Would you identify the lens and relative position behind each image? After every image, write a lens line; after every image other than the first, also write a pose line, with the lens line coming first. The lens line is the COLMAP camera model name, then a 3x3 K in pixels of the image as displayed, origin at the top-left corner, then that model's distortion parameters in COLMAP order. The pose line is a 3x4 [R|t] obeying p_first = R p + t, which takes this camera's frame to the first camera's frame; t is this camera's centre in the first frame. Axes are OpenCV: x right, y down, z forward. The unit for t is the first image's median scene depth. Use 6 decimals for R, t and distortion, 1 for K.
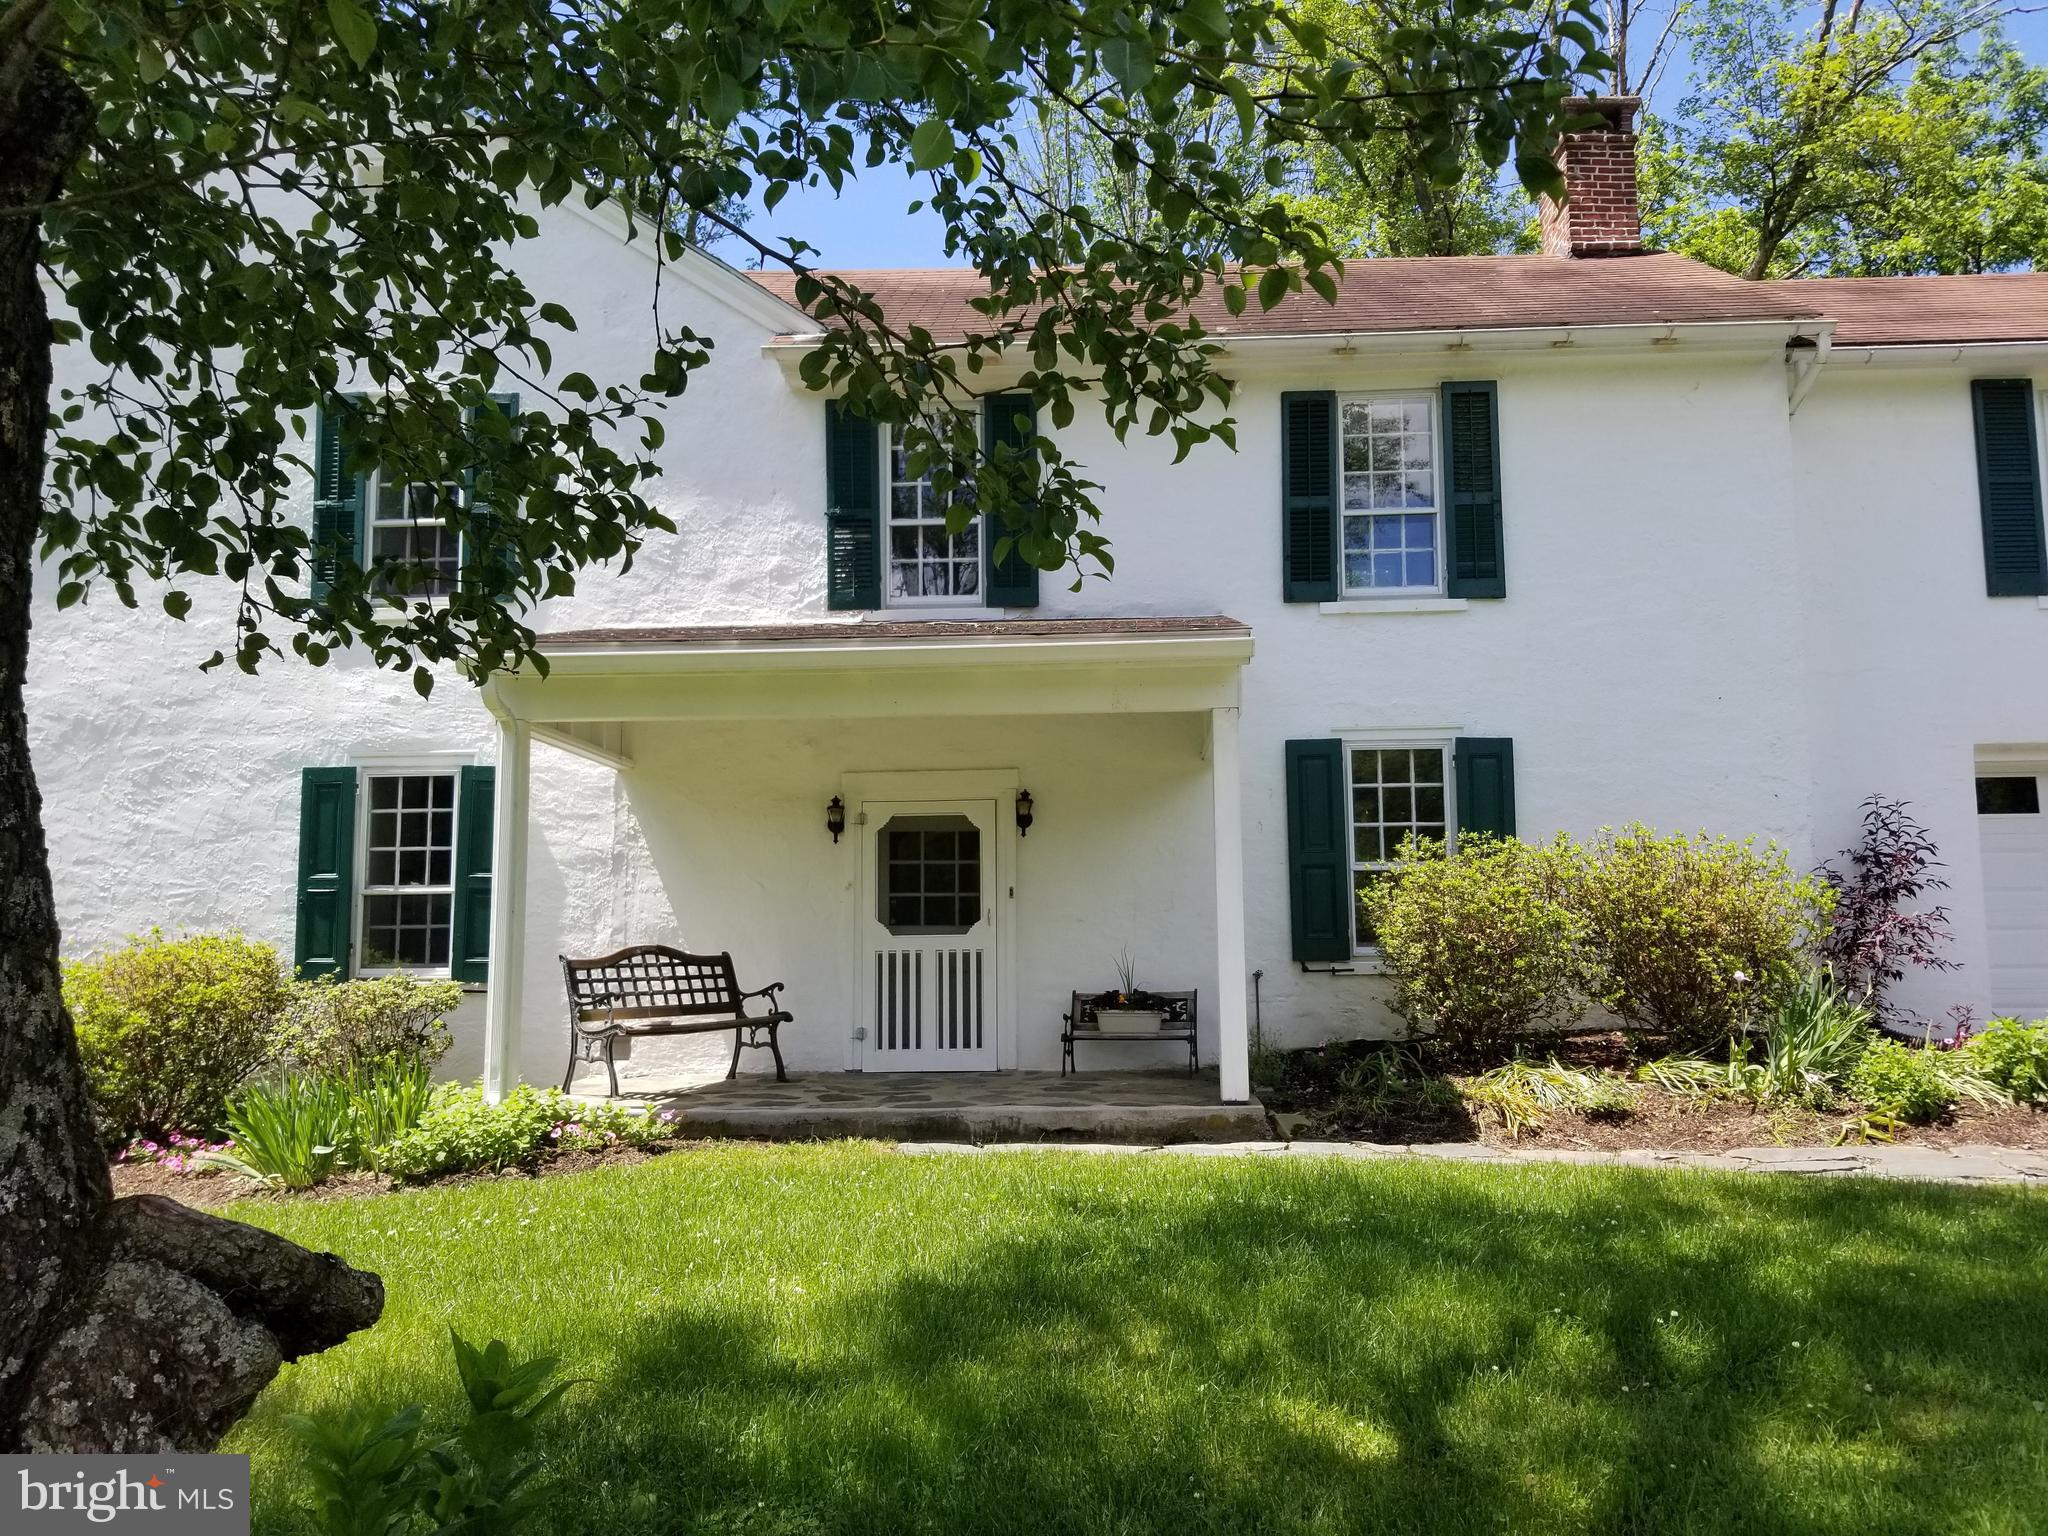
lens RADIAL K [[1554.9, 0, 1024.0], [0, 1554.9, 768.0], [0, 0, 1]] dist [0.072898, -0.172399]
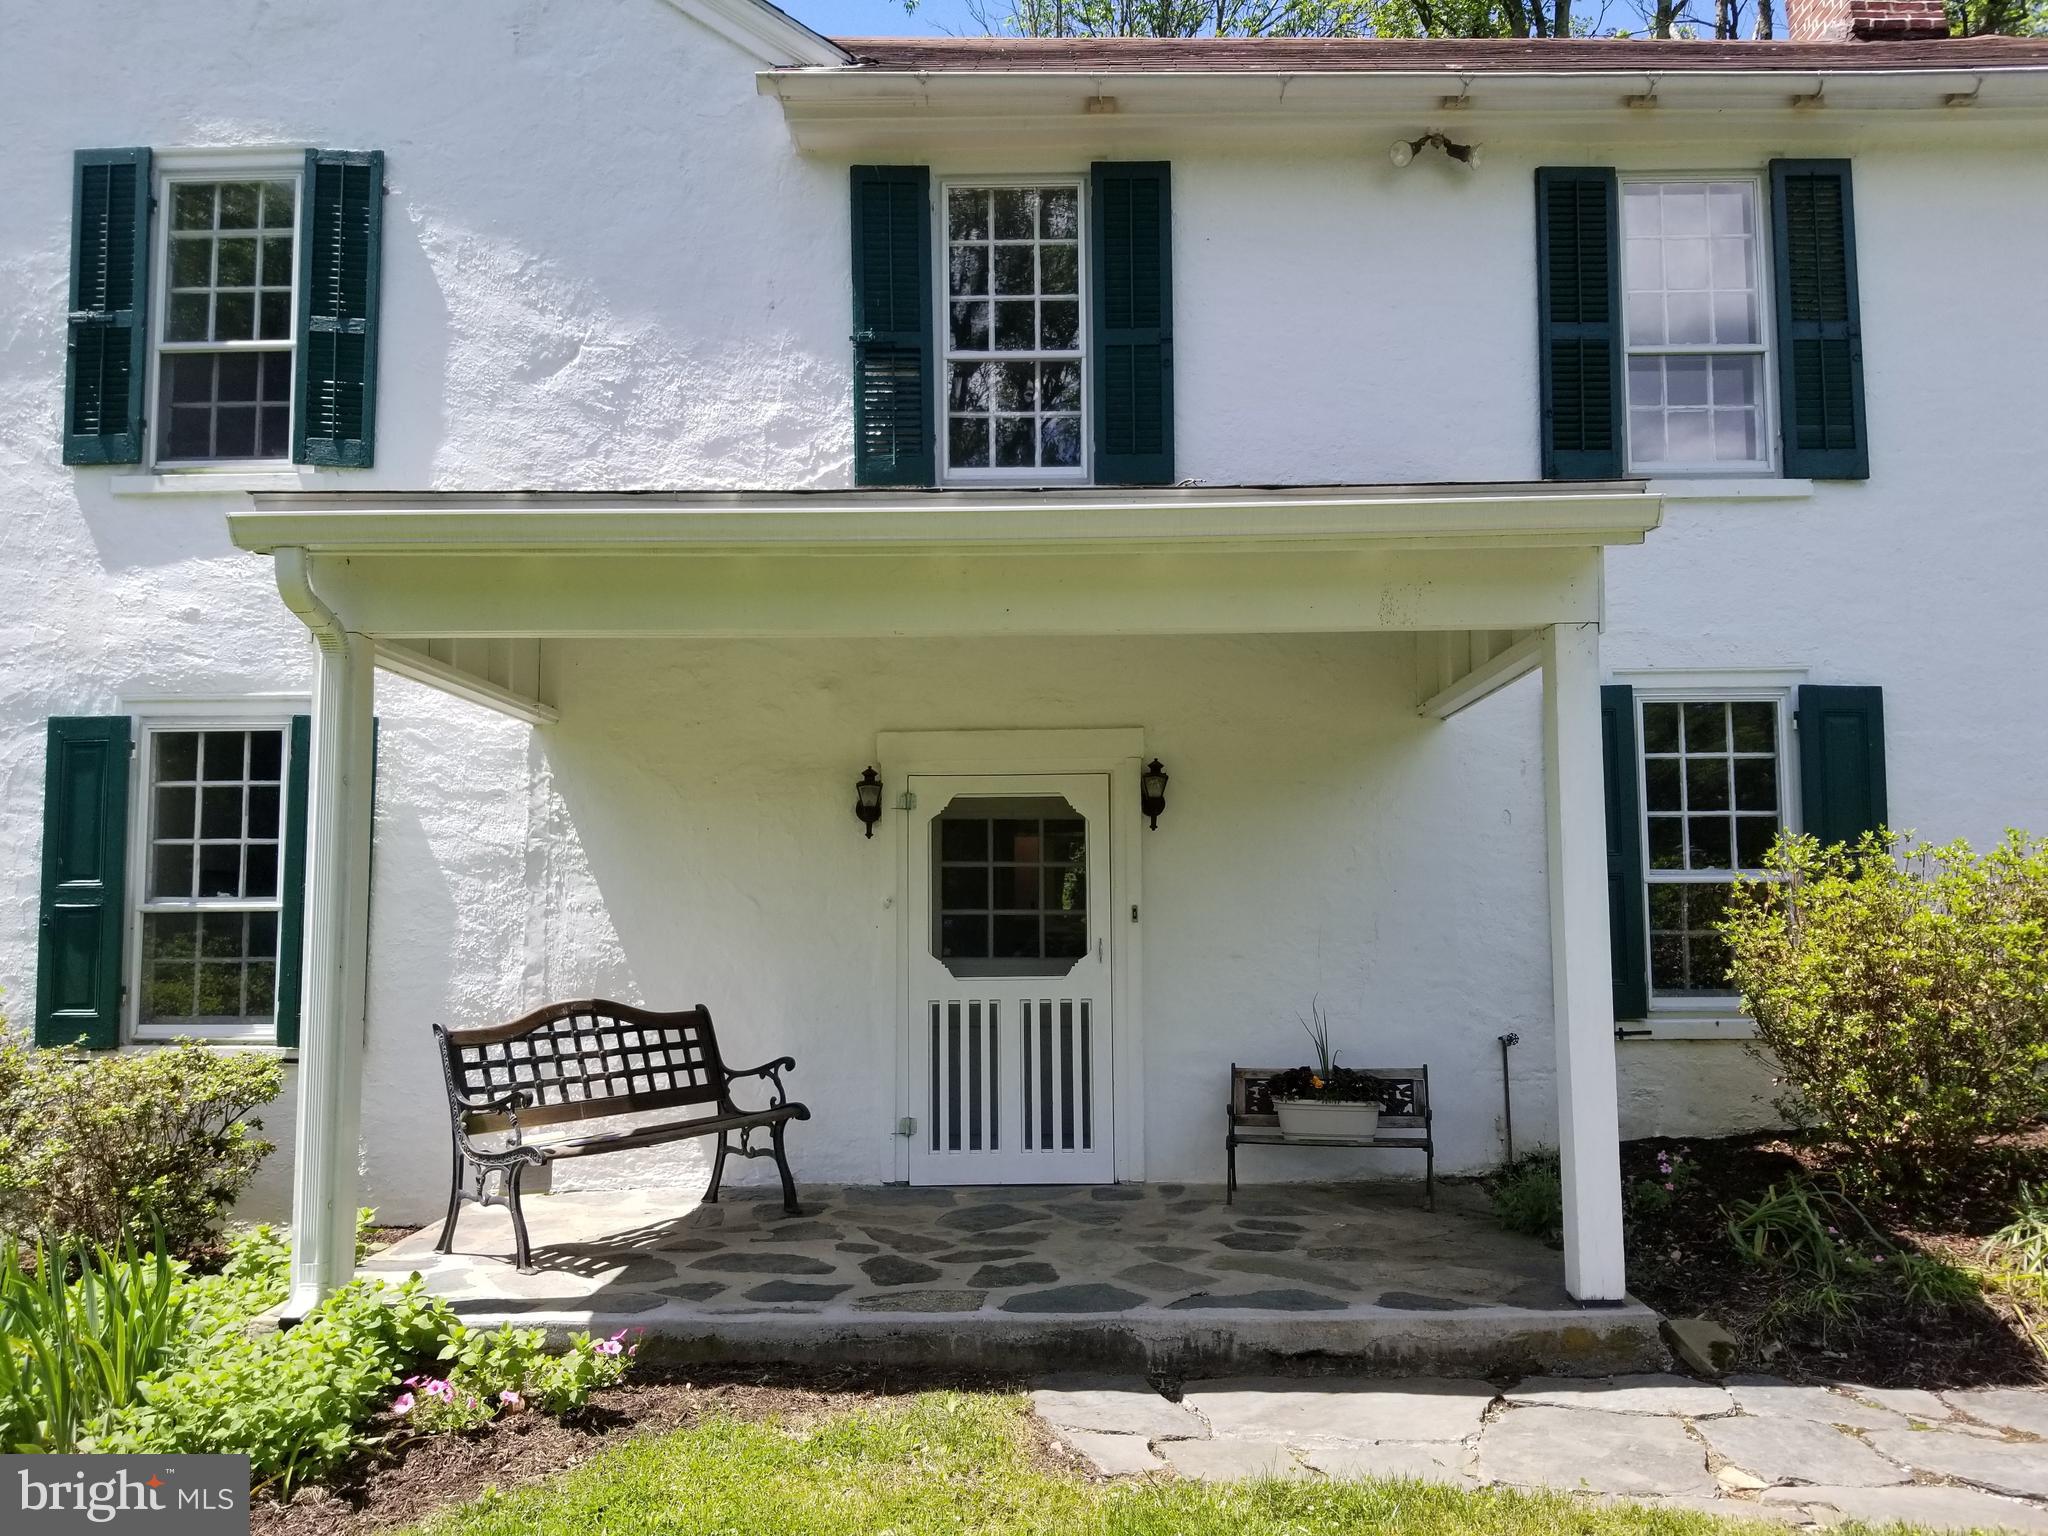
lens RADIAL K [[1579.9, 0, 1046.9], [0, 1579.9, 774.1], [0, 0, 1]] dist [0.060563, -0.127933]
pose [[0.998877, 0.005806, 0.047013, -0.077918], [-0.007111, 0.999593, 0.027639, 0.002264], [-0.046833, -0.027943, 0.998512, 0.331121]]
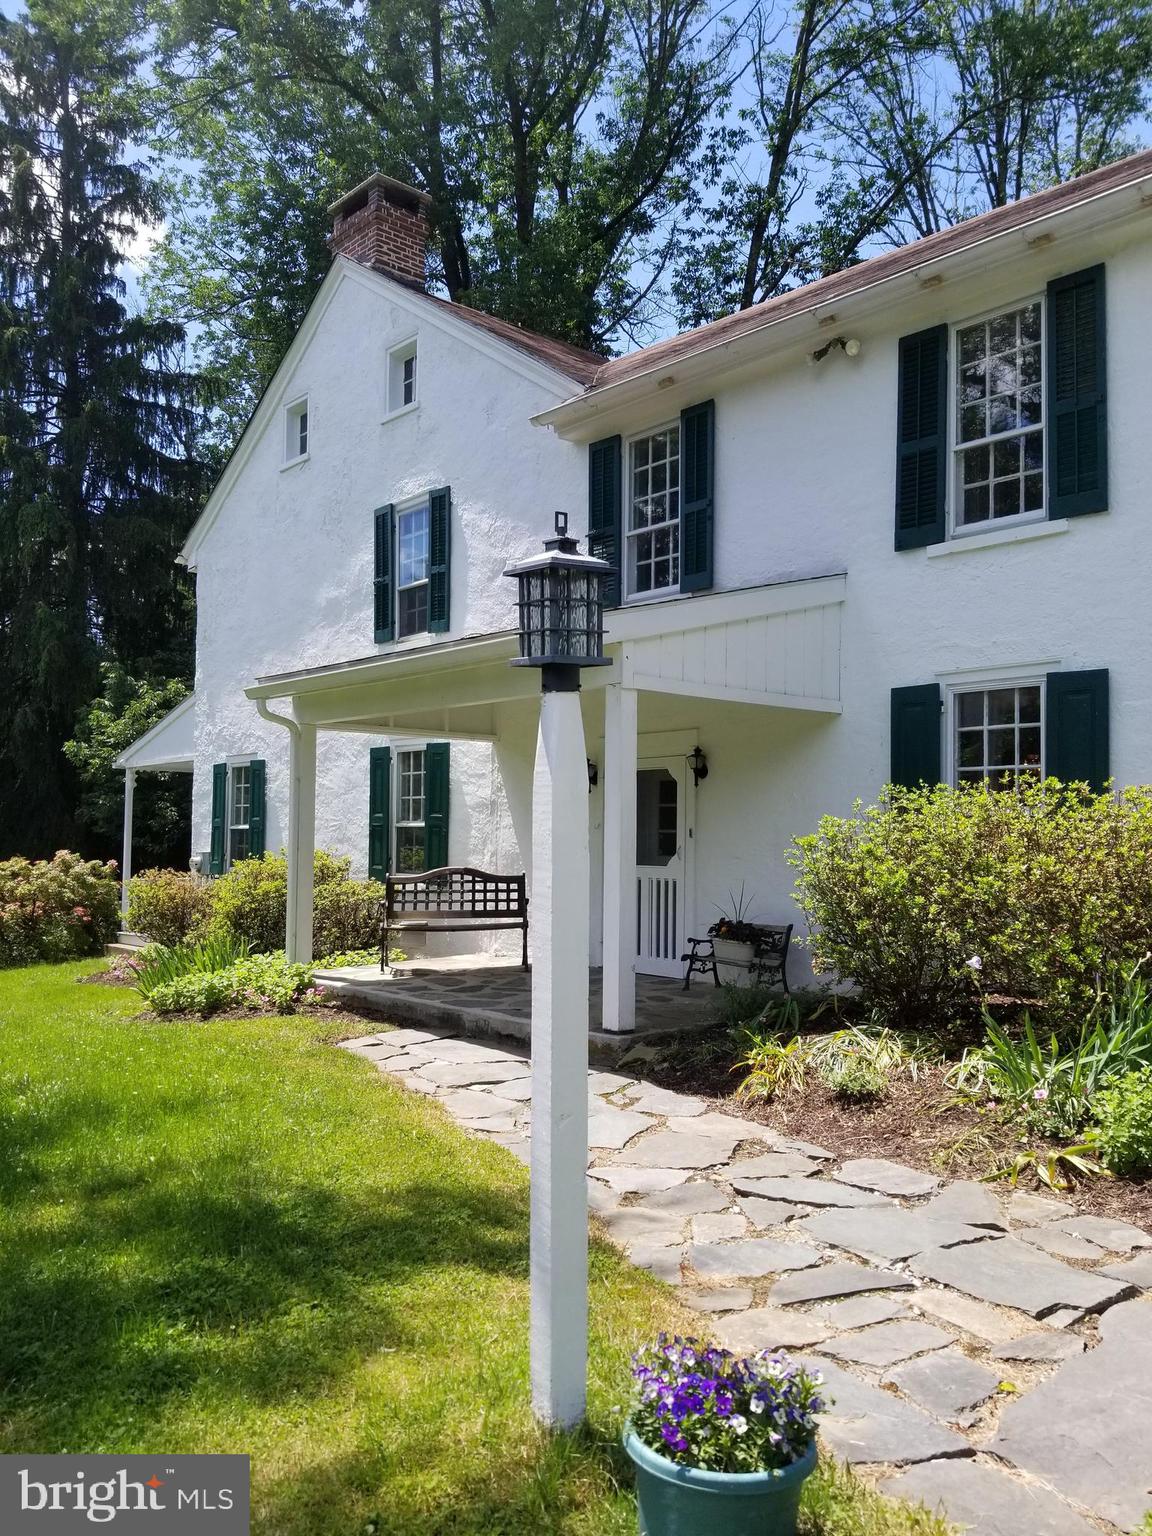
lens RADIAL K [[1166.2, 0, 576.0], [0, 1166.2, 768.0], [0, 0, 1]] dist [0.072898, -0.172399]
pose [[0.704261, -0.025002, -0.709501, 0.568791], [0.072260, 0.996714, 0.036603, -0.008946], [0.706255, -0.077047, 0.703753, 0.309899]]
